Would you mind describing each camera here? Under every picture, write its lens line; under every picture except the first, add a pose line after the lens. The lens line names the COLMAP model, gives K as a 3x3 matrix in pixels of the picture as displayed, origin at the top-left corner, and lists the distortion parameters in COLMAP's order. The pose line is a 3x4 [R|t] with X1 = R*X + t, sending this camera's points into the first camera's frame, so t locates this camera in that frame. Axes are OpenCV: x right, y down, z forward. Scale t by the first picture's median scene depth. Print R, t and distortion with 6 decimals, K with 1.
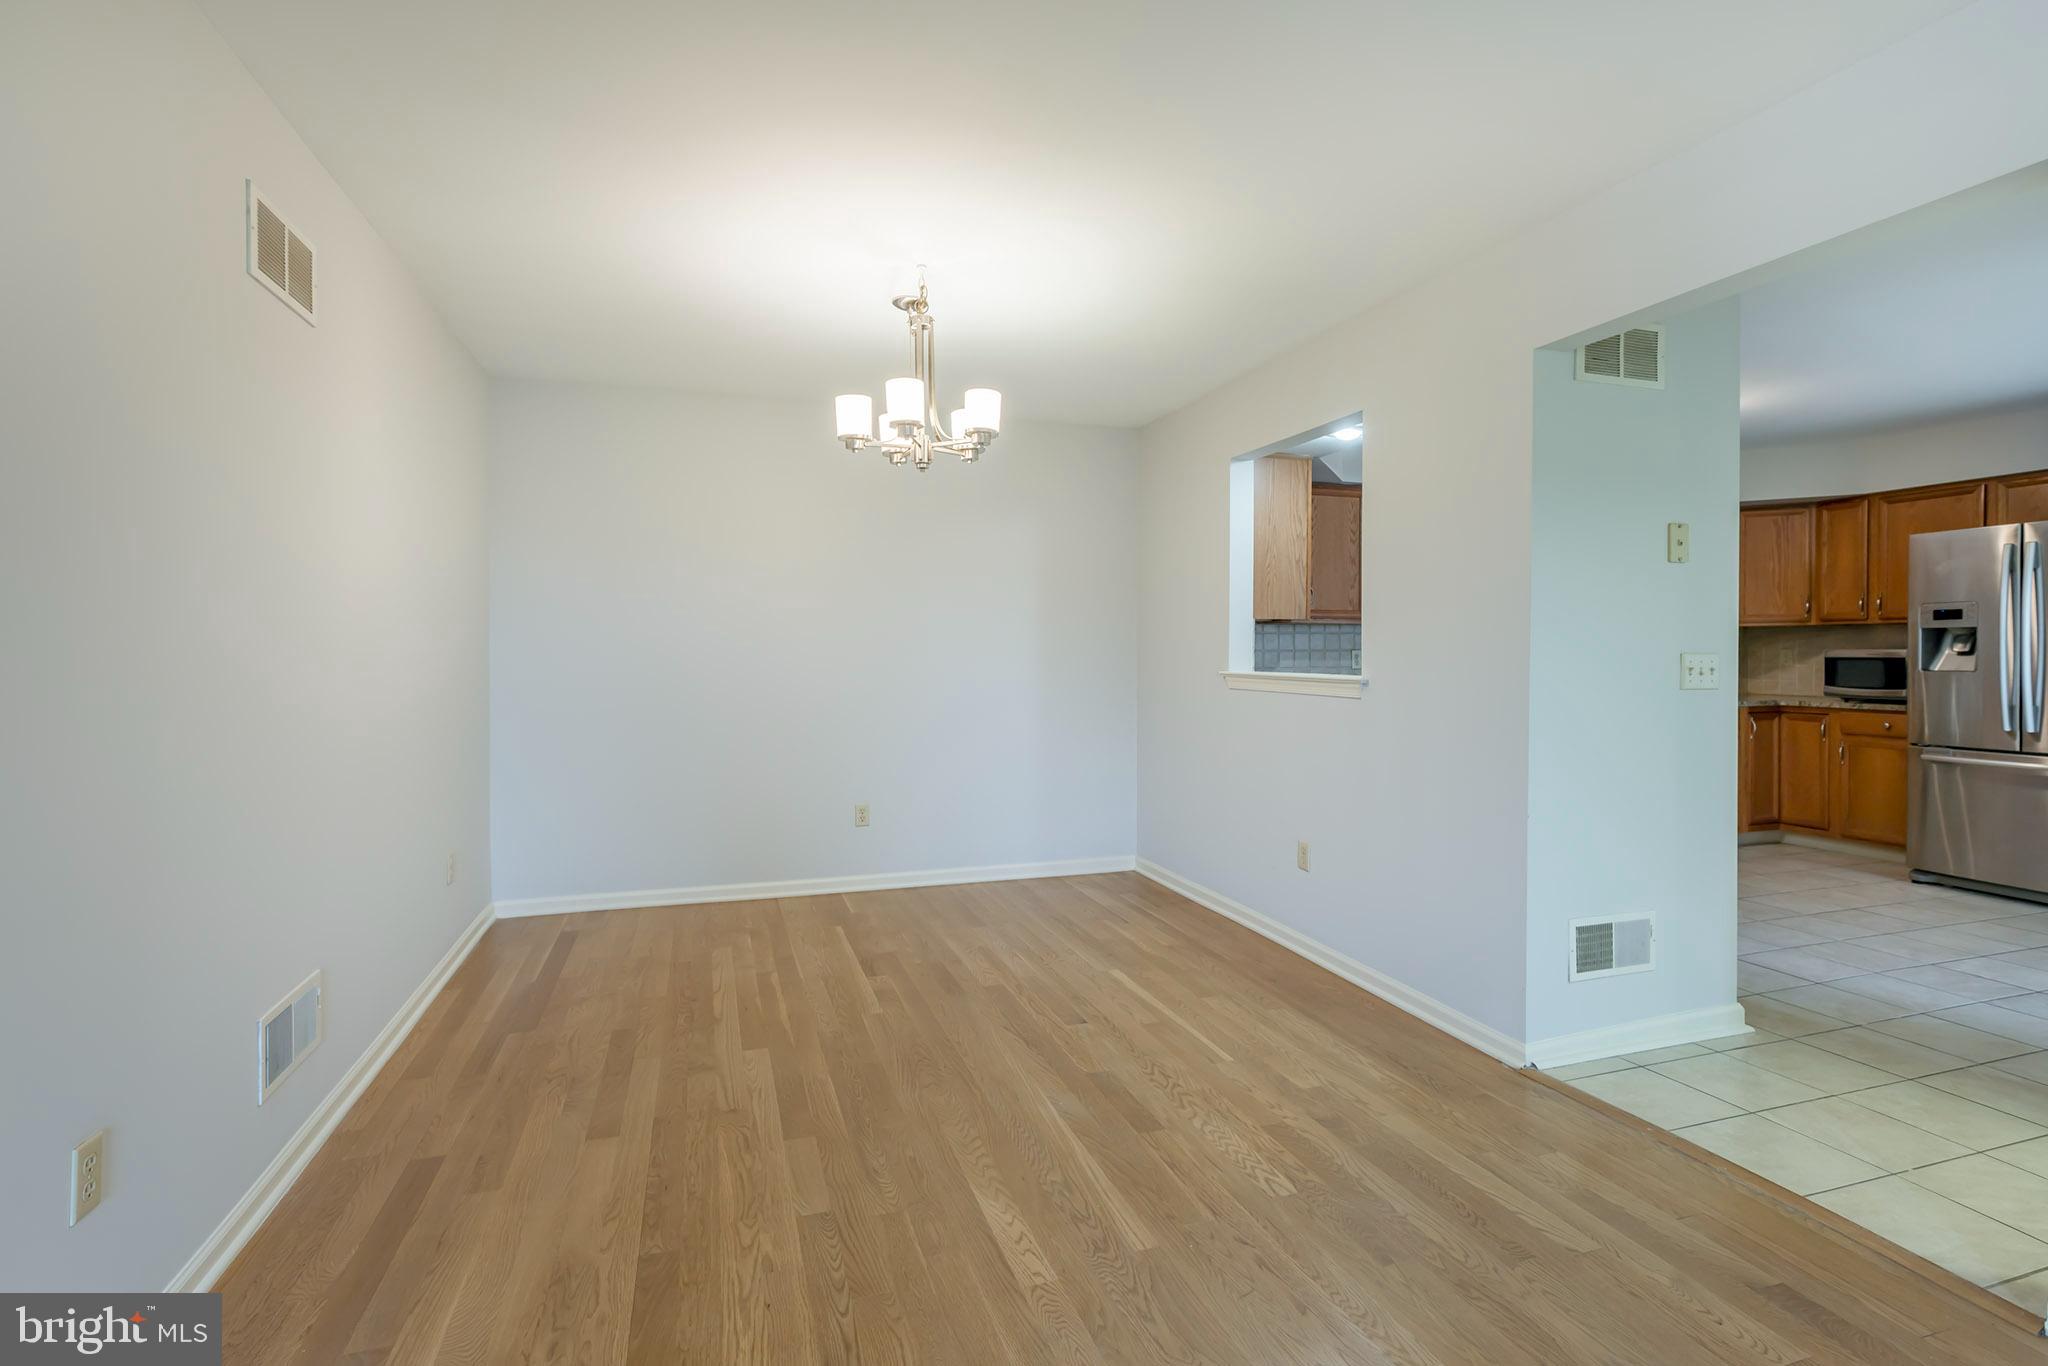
lens RADIAL K [[970.1, 0, 1026.5], [0, 970.1, 672.8], [0, 0, 1]] dist [0.000001, -0.001725]
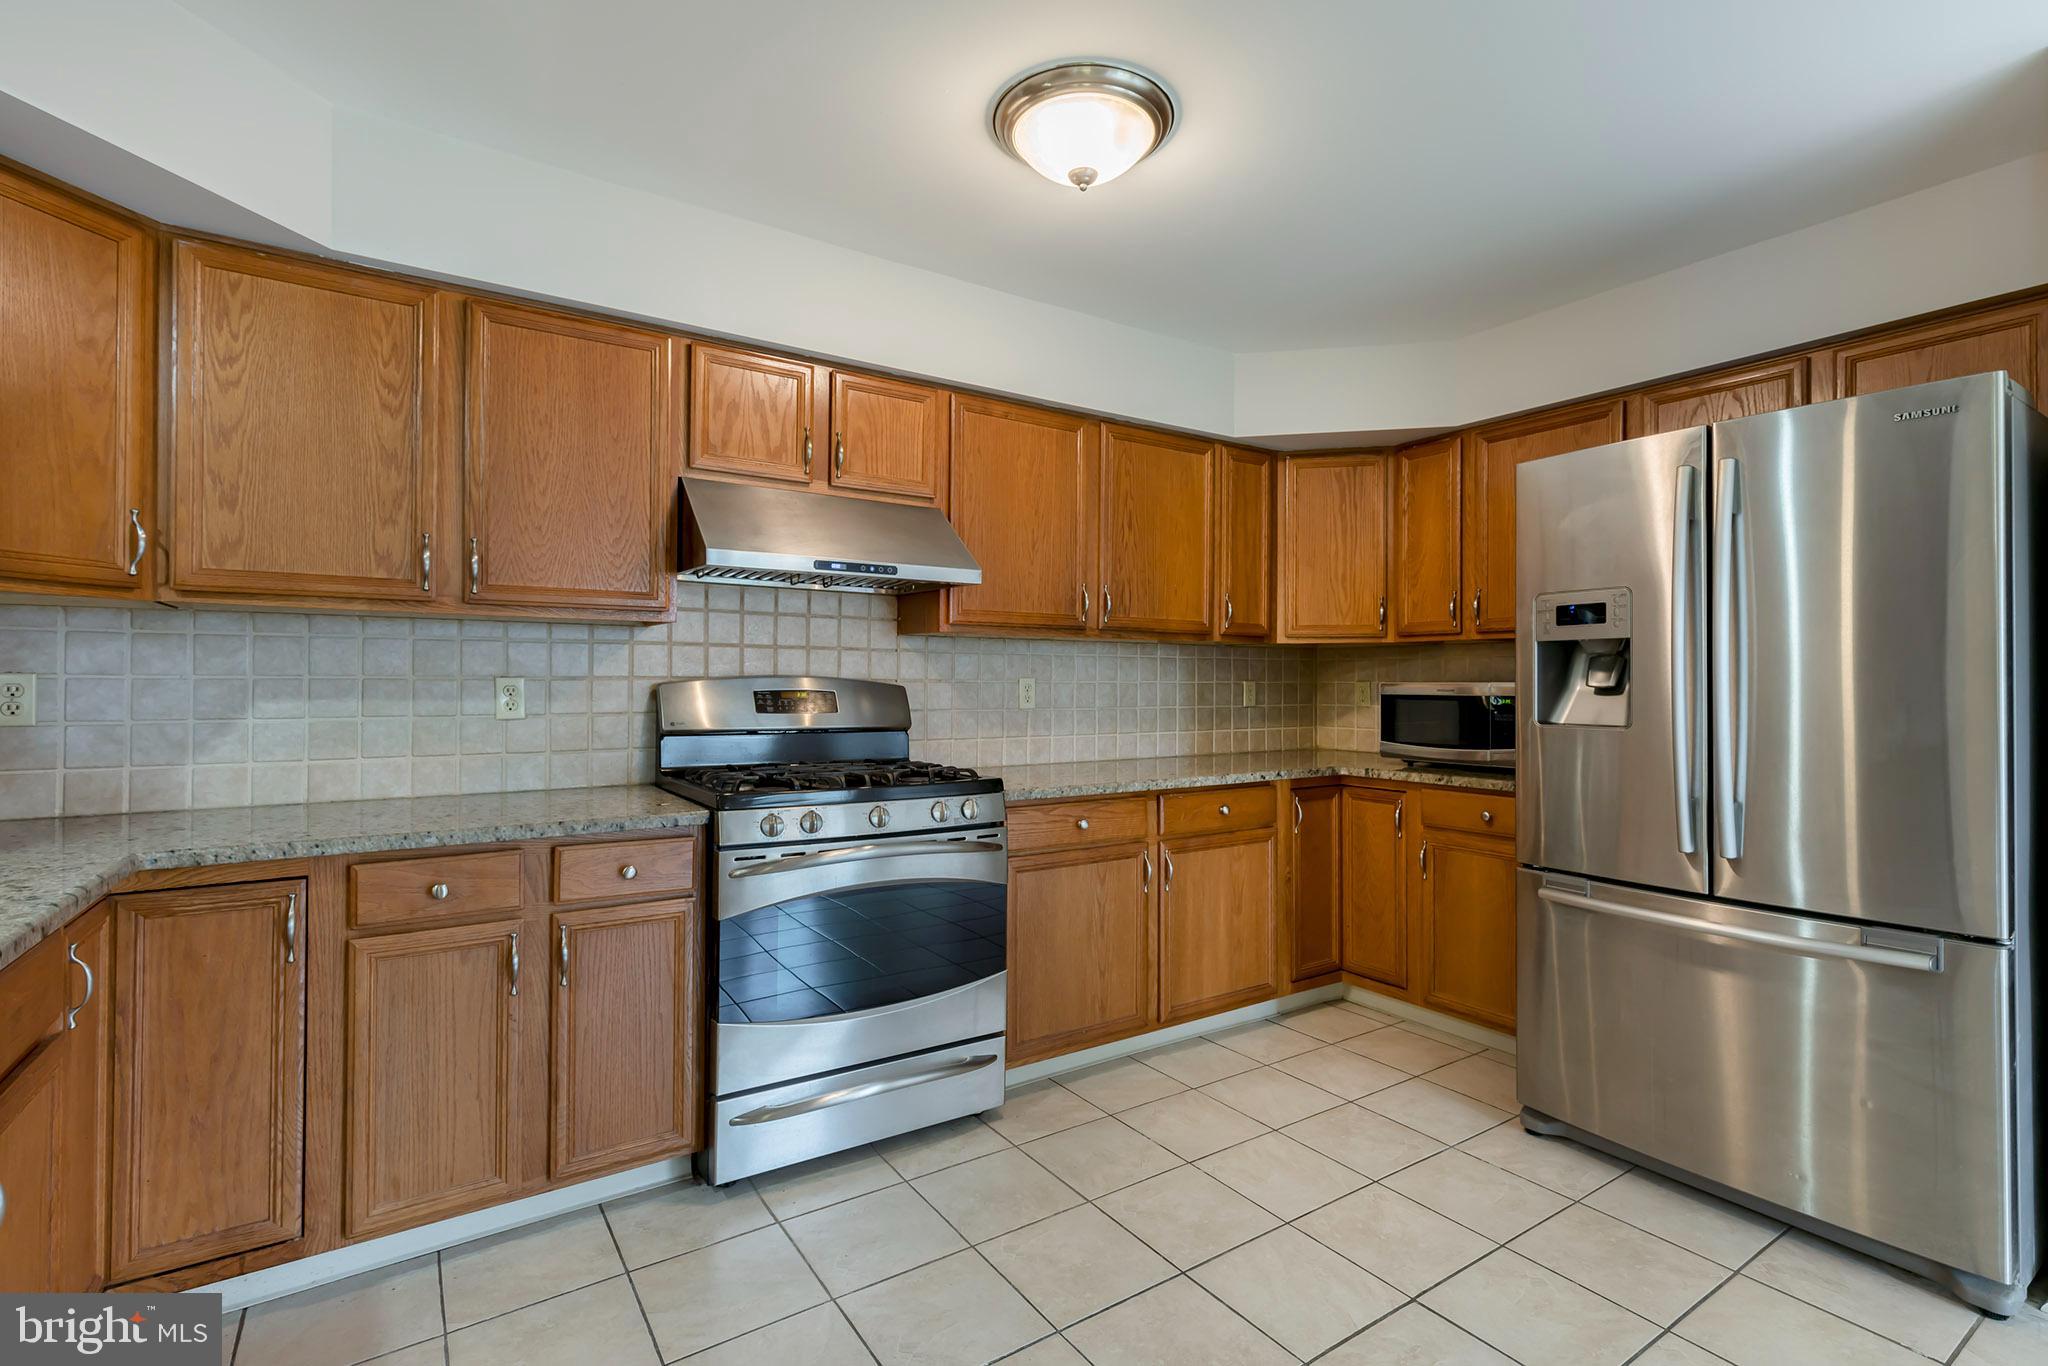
lens RADIAL K [[970.1, 0, 1043.2], [0, 970.1, 676.9], [0, 0, 1]] dist [0.000001, -0.001725]
pose [[0.959618, 0.012777, 0.281018, 0.461223], [-0.005625, 0.999640, -0.026243, -0.010585], [-0.281252, 0.023603, 0.959344, 0.507464]]
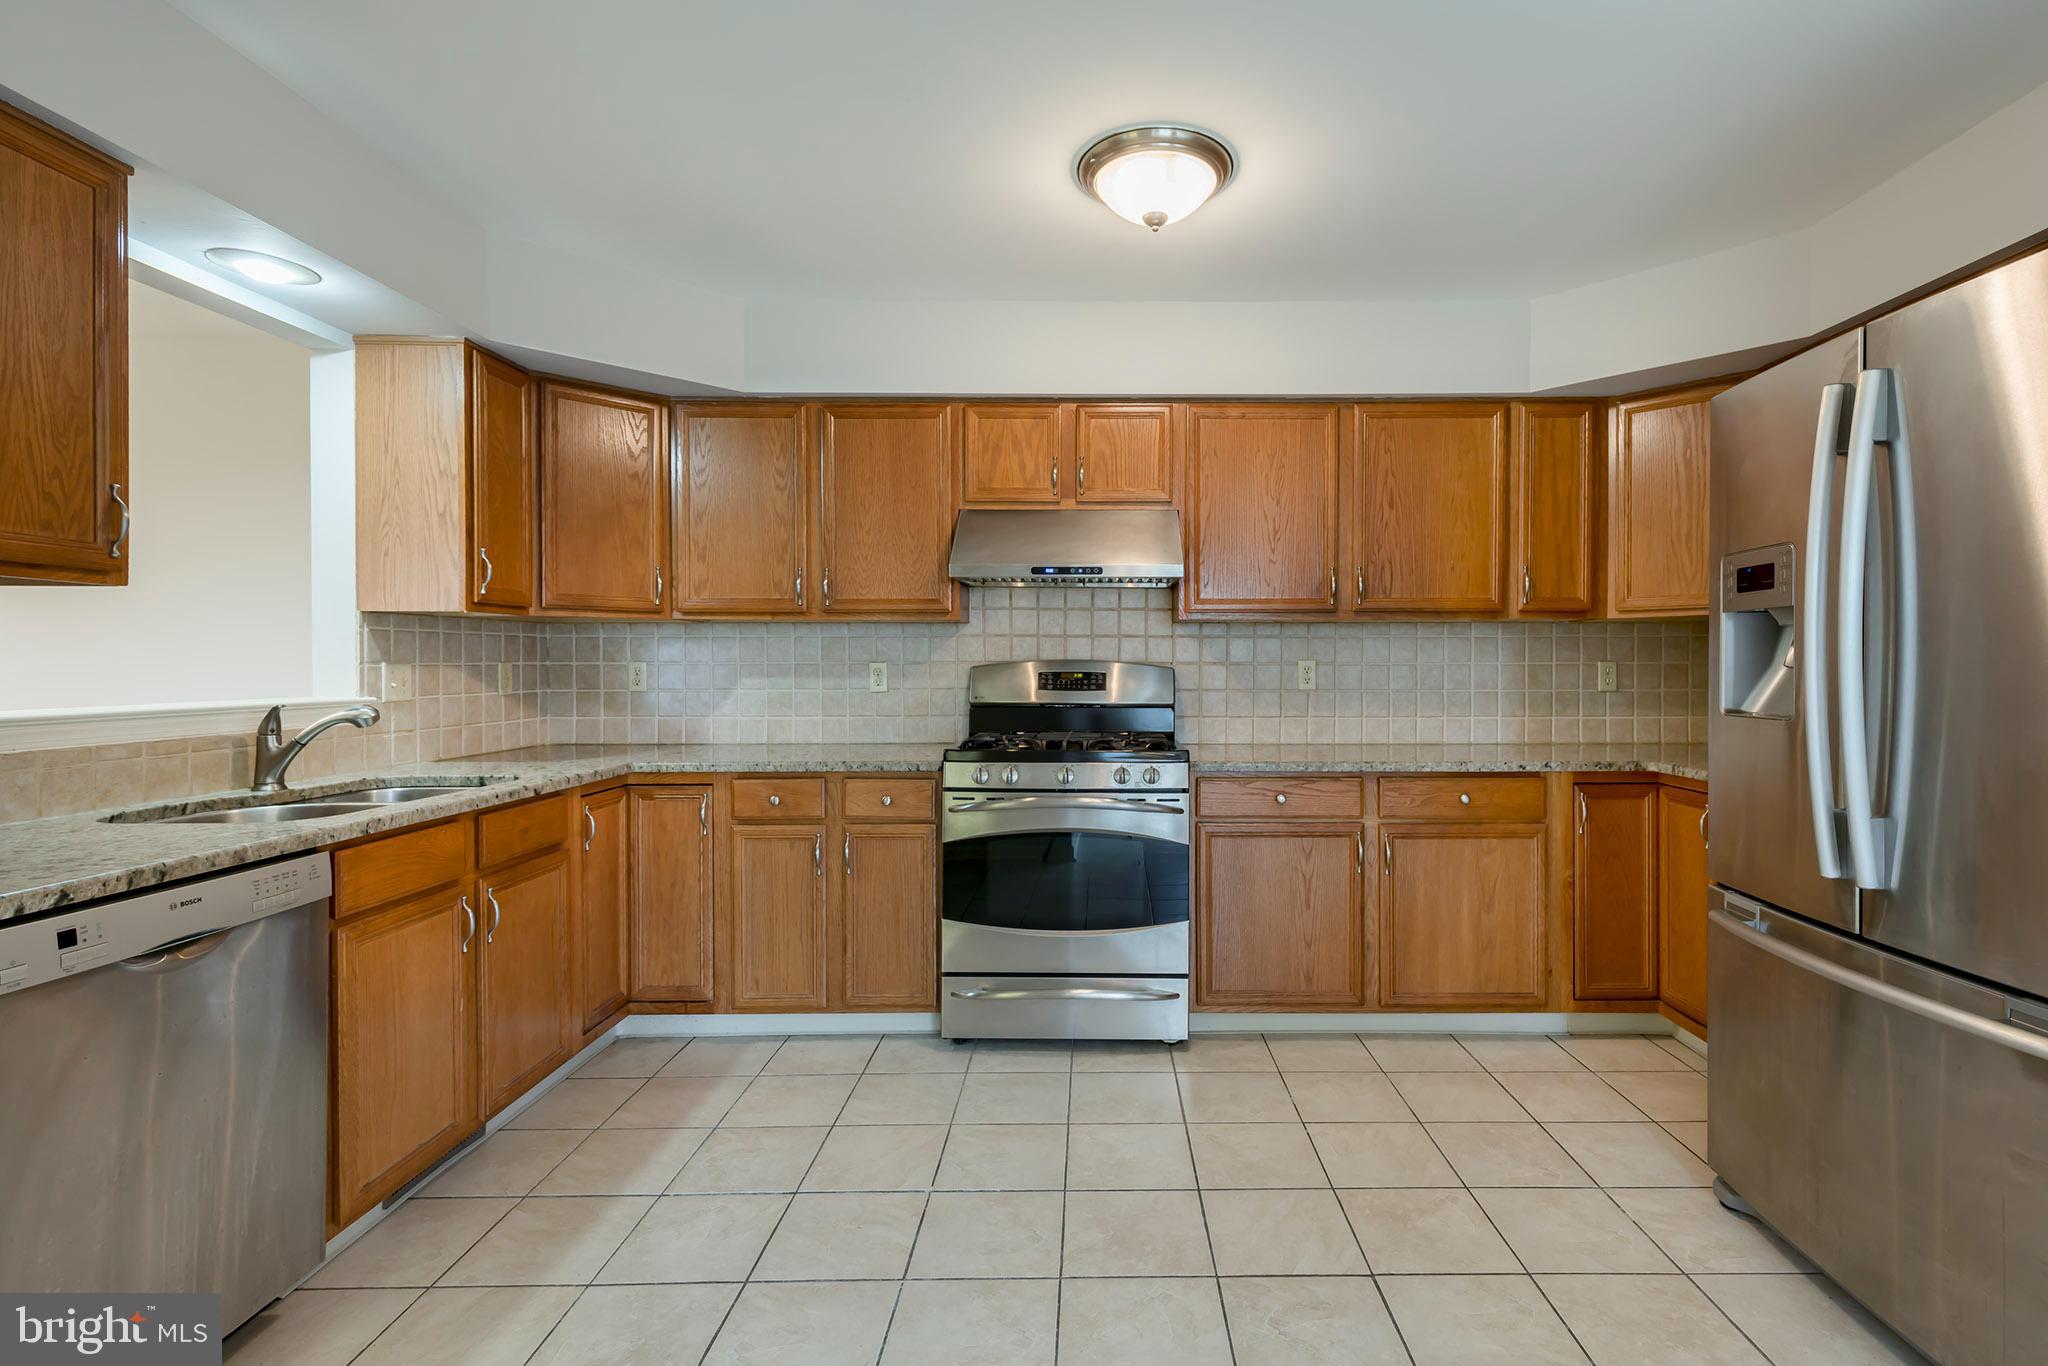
lens RADIAL K [[970.1, 0, 1037.7], [0, 970.1, 673.9], [0, 0, 1]] dist [0.000001, -0.001725]
pose [[0.942980, 0.010492, -0.332683, 0.683870], [-0.012983, 0.999902, -0.005266, -0.011374], [0.332595, 0.009285, 0.943024, 0.437230]]
